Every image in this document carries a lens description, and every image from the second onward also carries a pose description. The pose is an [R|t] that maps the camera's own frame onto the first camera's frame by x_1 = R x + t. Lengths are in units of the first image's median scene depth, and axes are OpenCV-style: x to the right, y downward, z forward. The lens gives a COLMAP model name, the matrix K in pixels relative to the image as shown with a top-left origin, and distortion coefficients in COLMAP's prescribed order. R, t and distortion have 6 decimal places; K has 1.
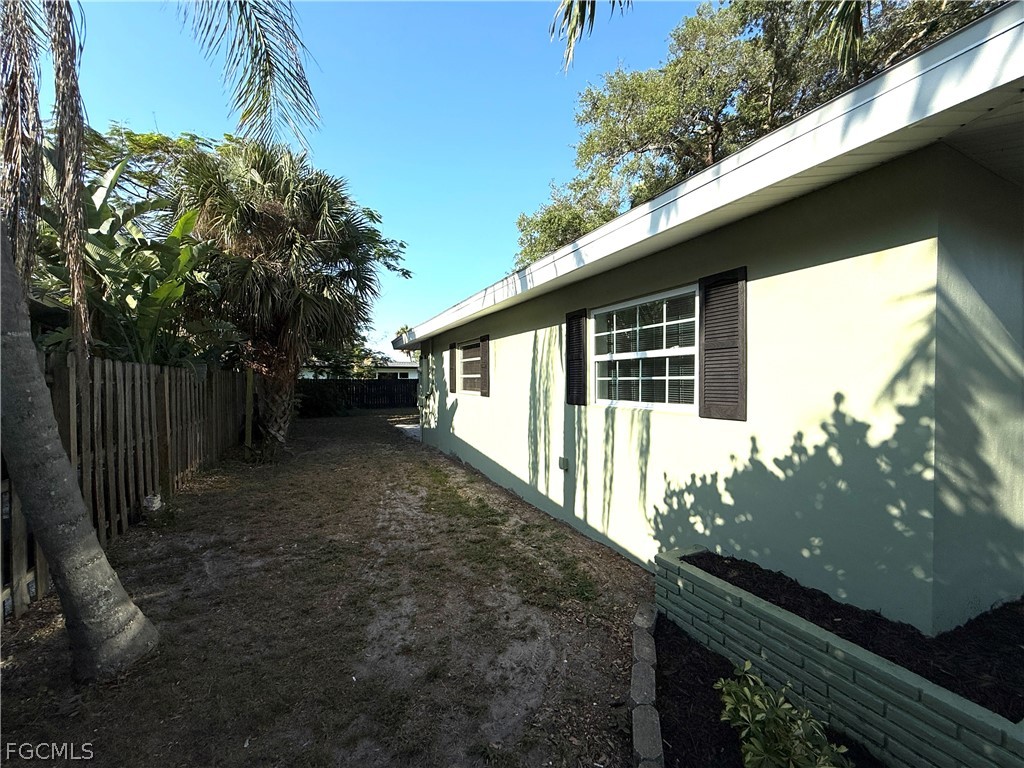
lens RADIAL K [[406.5, 0, 511.4], [0, 406.5, 388.0], [0, 0, 1]] dist [-0.000439, 0.000183]
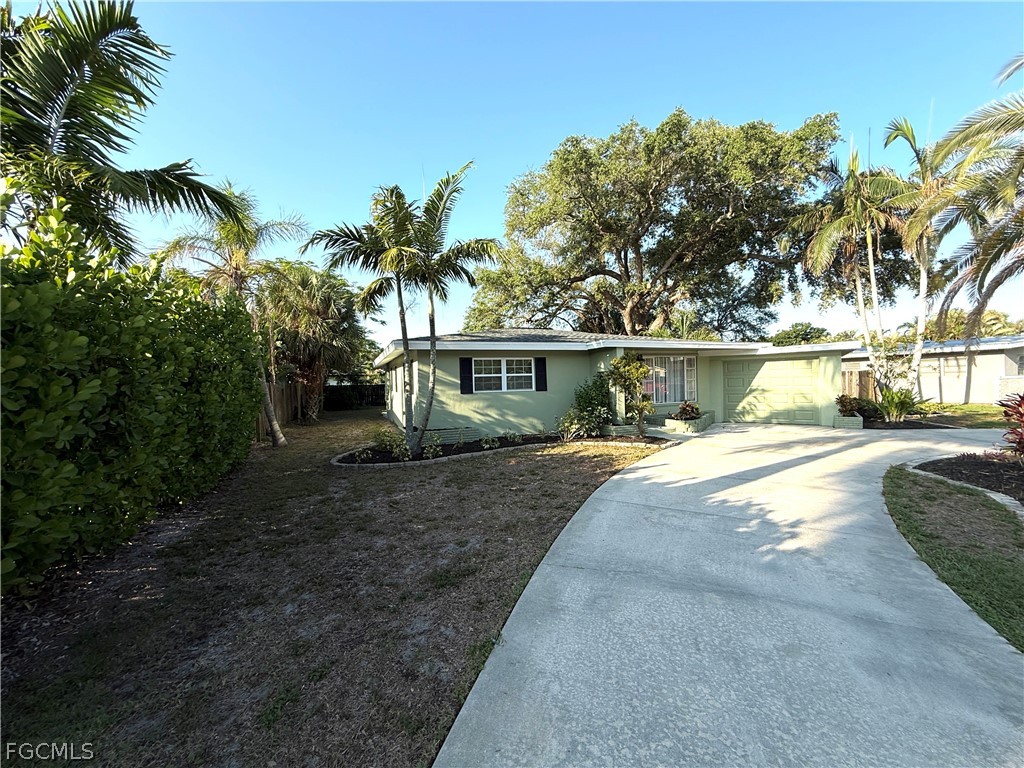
lens RADIAL K [[406.5, 0, 512.6], [0, 406.5, 385.2], [0, 0, 1]] dist [-0.000439, 0.000183]
pose [[0.997360, -0.025078, -0.068146, 0.549760], [0.024576, 0.999664, -0.008197, 0.012137], [0.068328, 0.006501, 0.997642, -0.934569]]
